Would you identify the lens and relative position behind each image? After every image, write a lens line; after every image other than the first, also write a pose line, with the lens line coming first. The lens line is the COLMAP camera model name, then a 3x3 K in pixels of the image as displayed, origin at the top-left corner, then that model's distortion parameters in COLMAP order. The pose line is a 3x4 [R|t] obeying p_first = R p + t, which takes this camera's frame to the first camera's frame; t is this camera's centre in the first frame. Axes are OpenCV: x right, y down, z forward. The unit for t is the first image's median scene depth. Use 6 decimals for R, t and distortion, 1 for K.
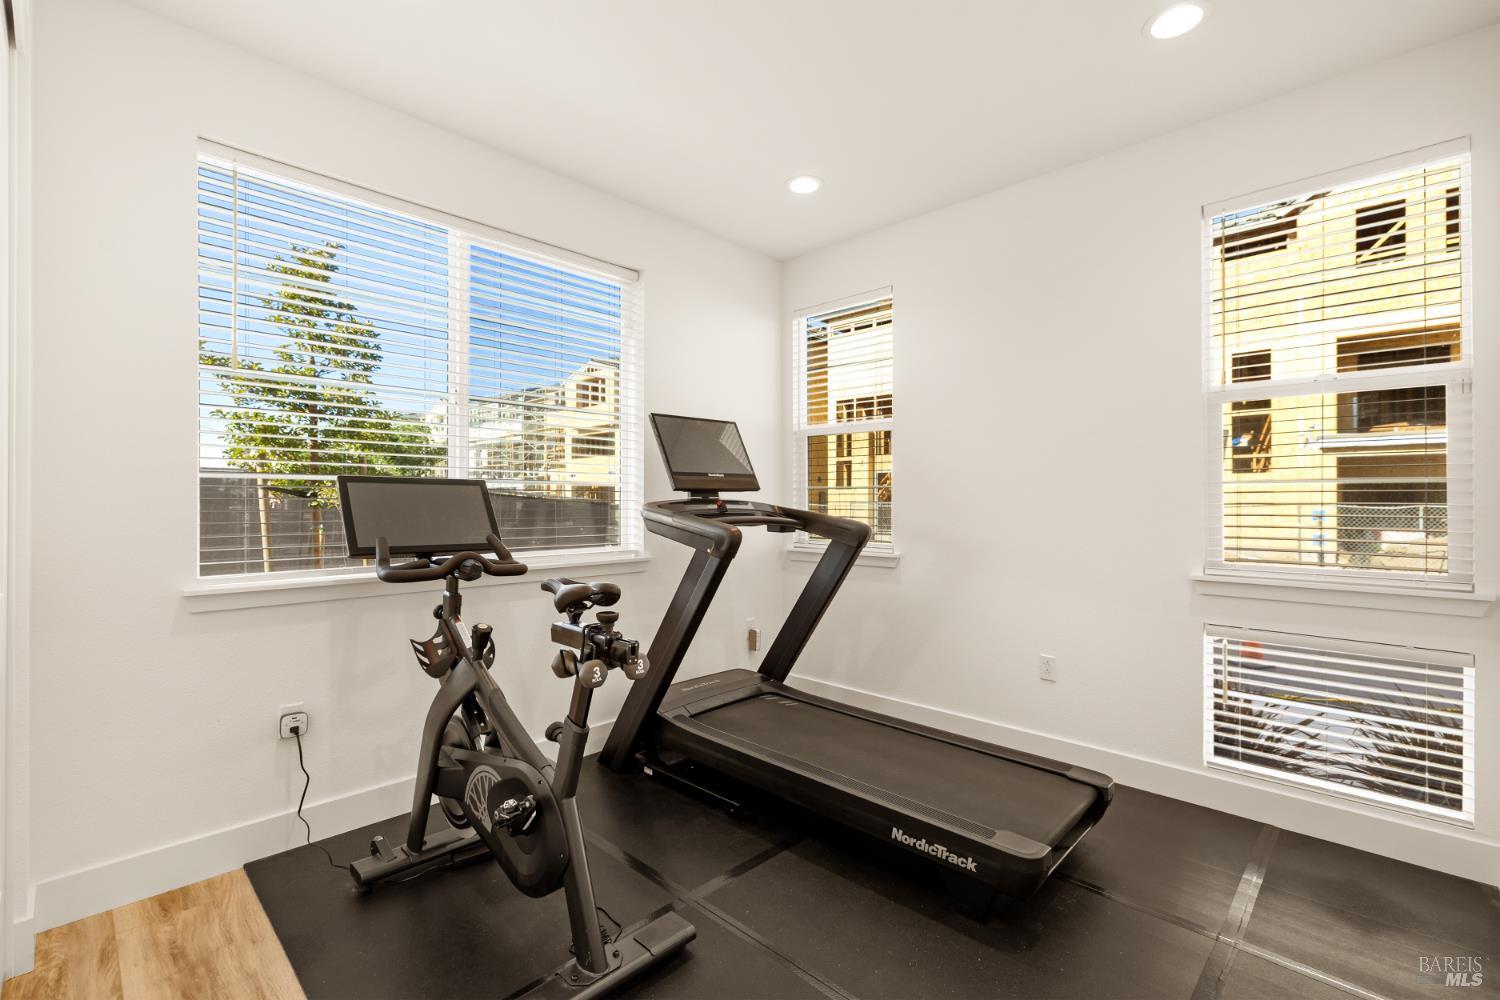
lens RADIAL K [[661.5, 0, 750.0], [0, 661.5, 500.0], [0, 0, 1]] dist [0.000258, 0.000009]
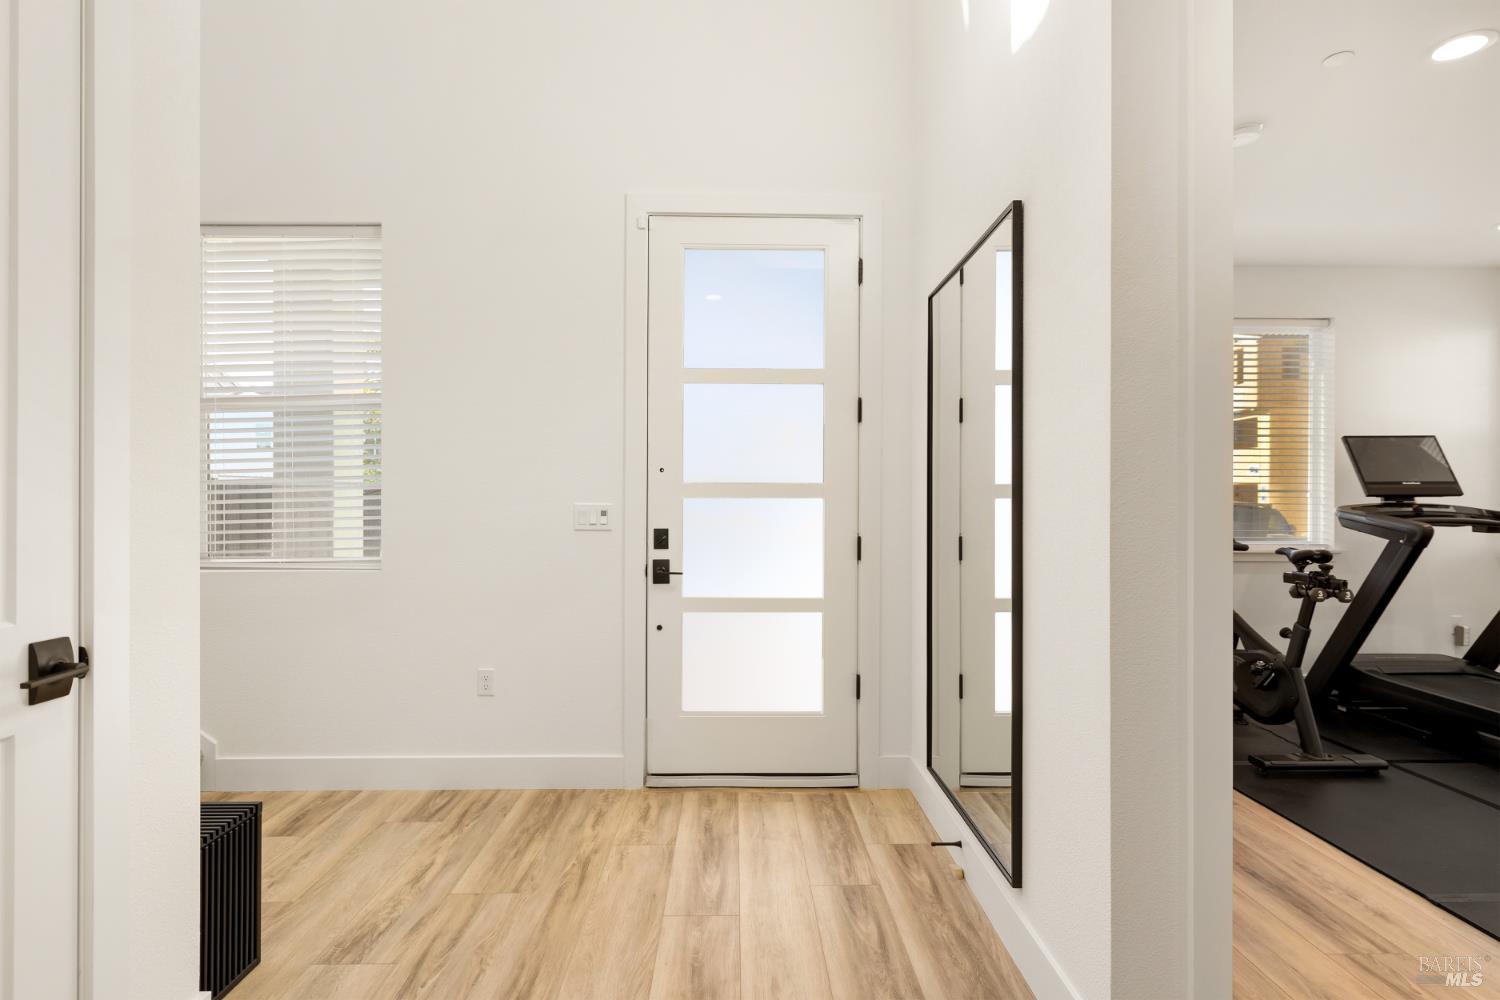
lens RADIAL K [[755.8, 0, 750.0], [0, 755.8, 500.0], [0, 0, 1]] dist [-0.000139, 0.000441]
pose [[0.706841, -0.000491, -0.707372, 0.079099], [-0.002091, 0.999994, -0.002784, -0.000606], [0.707369, 0.003447, 0.706836, -0.911385]]
